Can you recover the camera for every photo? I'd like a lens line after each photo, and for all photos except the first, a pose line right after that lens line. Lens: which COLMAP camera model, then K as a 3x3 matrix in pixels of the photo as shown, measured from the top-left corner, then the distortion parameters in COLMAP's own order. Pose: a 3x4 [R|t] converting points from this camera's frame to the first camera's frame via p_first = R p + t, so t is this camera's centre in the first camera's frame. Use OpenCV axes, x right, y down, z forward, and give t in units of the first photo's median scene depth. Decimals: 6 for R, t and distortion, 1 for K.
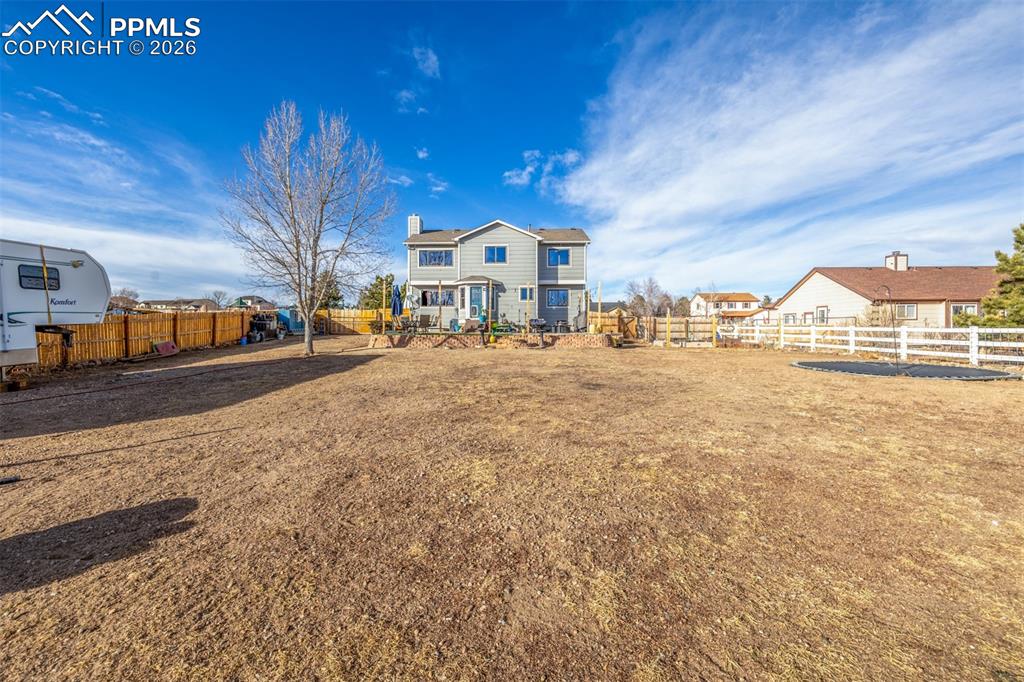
lens RADIAL K [[434.7, 0, 504.0], [0, 434.7, 342.5], [0, 0, 1]] dist [-0.000804, -0.001376]
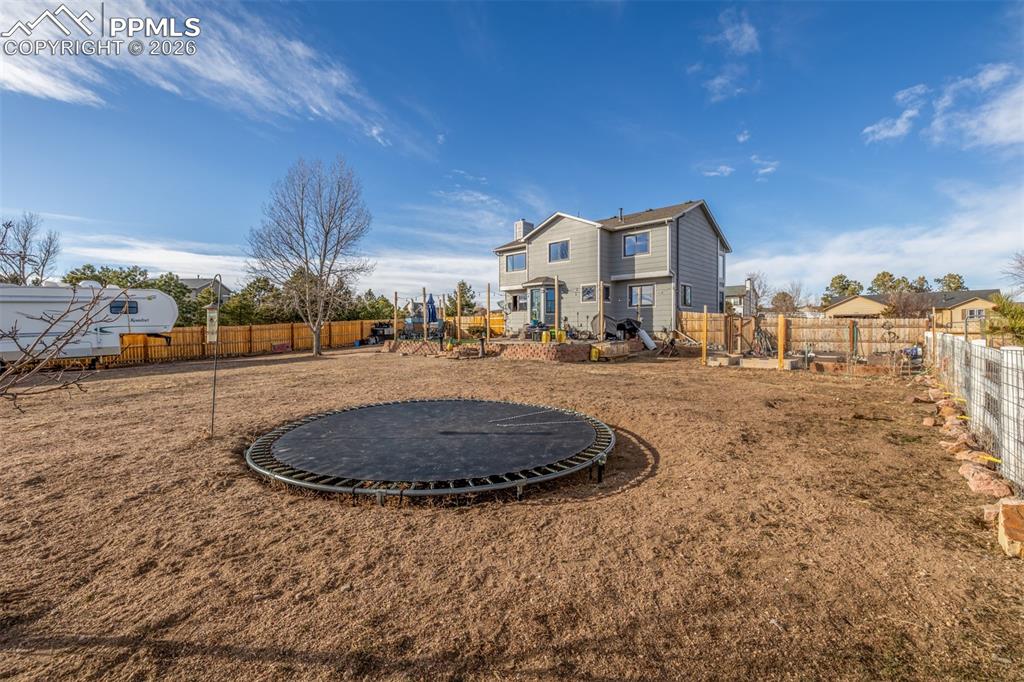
lens RADIAL K [[434.7, 0, 497.9], [0, 434.7, 312.7], [0, 0, 1]] dist [-0.000804, -0.001376]
pose [[0.741266, -0.027791, -0.670636, 0.170018], [-0.021402, 0.997656, -0.064999, -0.005689], [0.670870, 0.062534, 0.738933, 0.093321]]
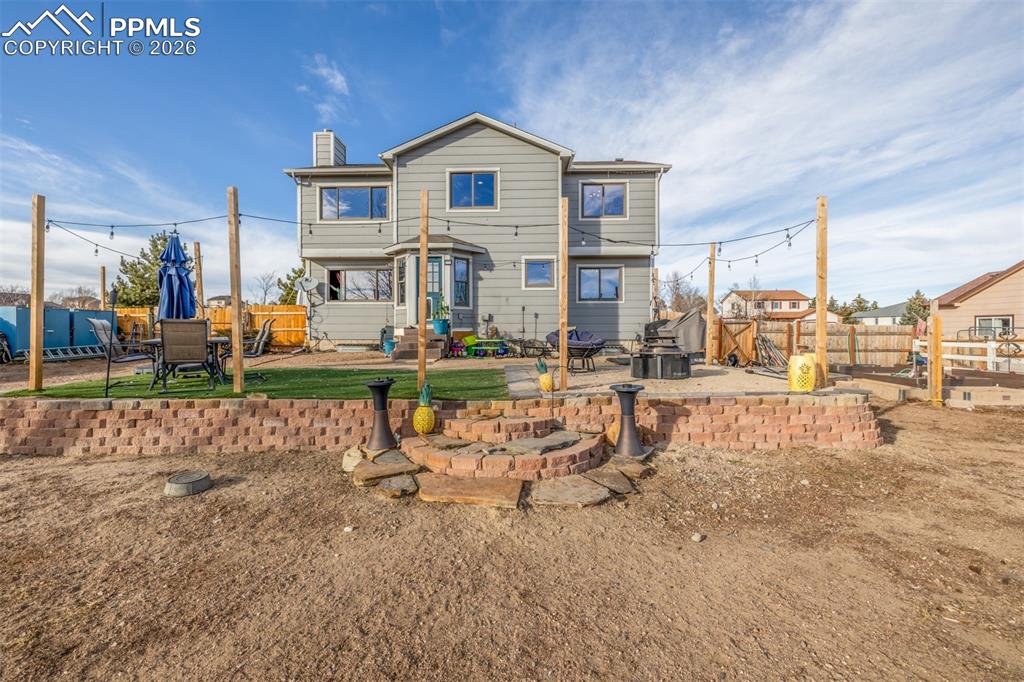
lens RADIAL K [[434.7, 0, 506.5], [0, 434.7, 331.8], [0, 0, 1]] dist [-0.000804, -0.001376]
pose [[0.999939, 0.000022, 0.011005, 0.004353], [0.000277, 0.999629, -0.027218, -0.012512], [-0.011002, 0.027220, 0.999569, 0.187566]]
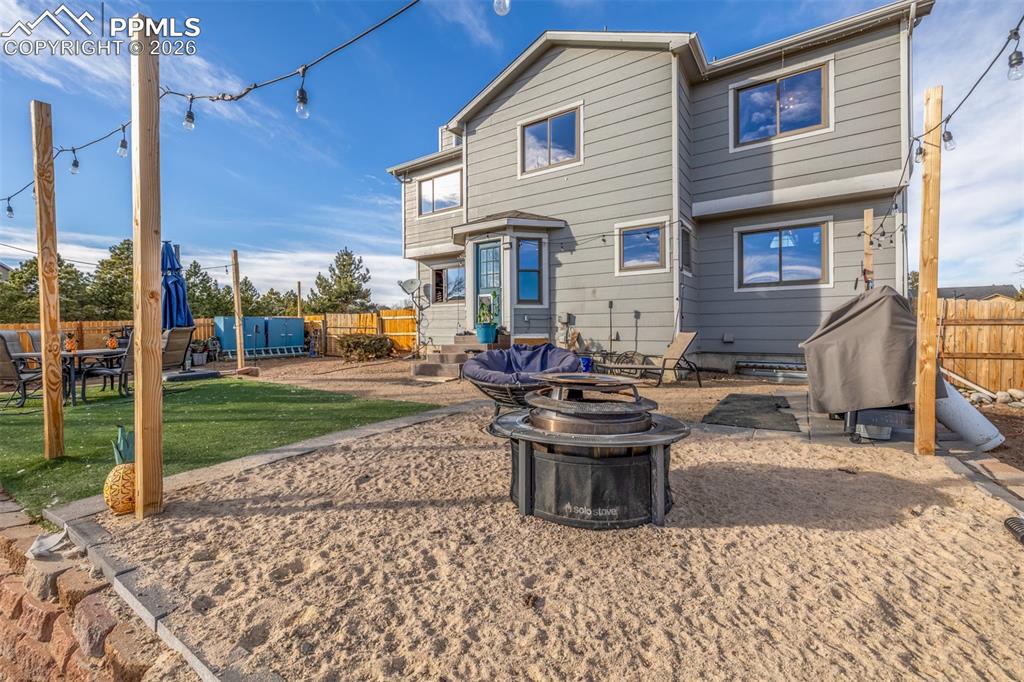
lens RADIAL K [[434.7, 0, 501.7], [0, 434.7, 330.8], [0, 0, 1]] dist [-0.000804, -0.001376]
pose [[0.838151, -0.001270, -0.545437, 0.047418], [-0.014298, 0.999602, -0.024299, -0.016225], [0.545251, 0.028165, 0.837800, 0.246359]]
